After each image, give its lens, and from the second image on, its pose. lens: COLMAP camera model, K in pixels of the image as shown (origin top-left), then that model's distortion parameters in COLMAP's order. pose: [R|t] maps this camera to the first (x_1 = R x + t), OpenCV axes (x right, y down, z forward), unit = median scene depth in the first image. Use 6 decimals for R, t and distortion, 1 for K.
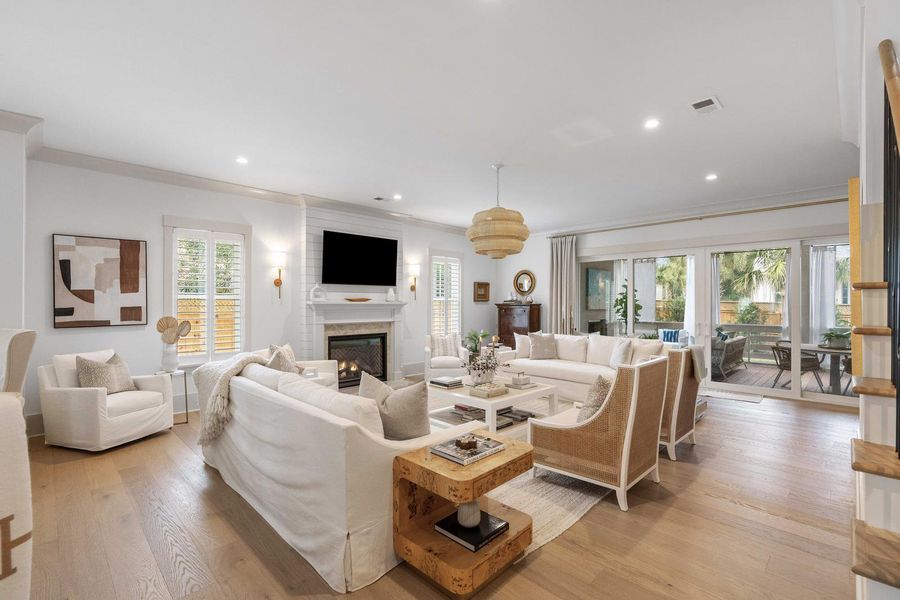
lens RADIAL K [[410.2, 0, 448.2], [0, 410.2, 307.4], [0, 0, 1]] dist [-0.000525, 0.000203]
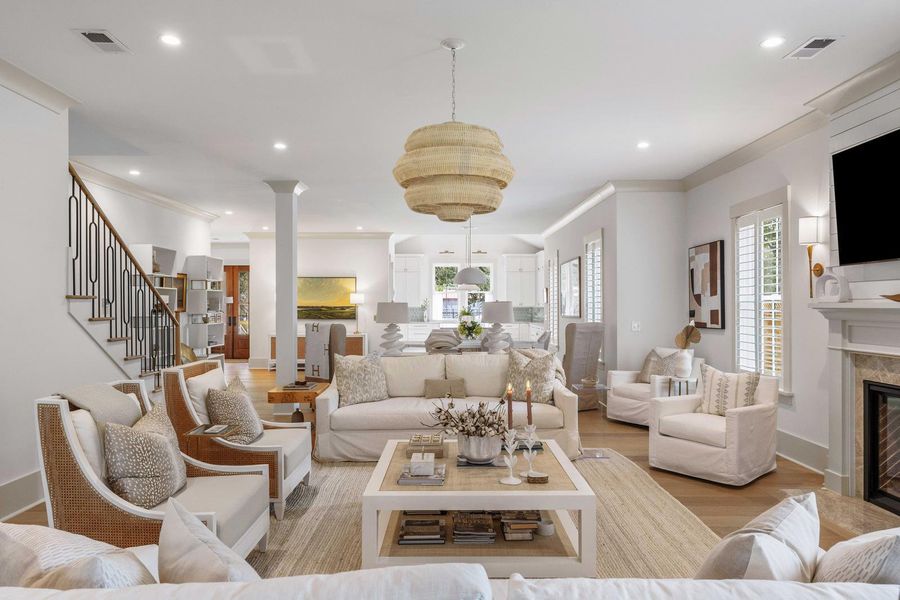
lens RADIAL K [[584.9, 0, 448.9], [0, 584.9, 303.3], [0, 0, 1]] dist [0.000534, 0.000934]
pose [[-0.706068, 0.010246, -0.708070, 0.654572], [0.012936, 0.999915, 0.001569, -0.027212], [0.708026, -0.008052, -0.706141, 1.516305]]
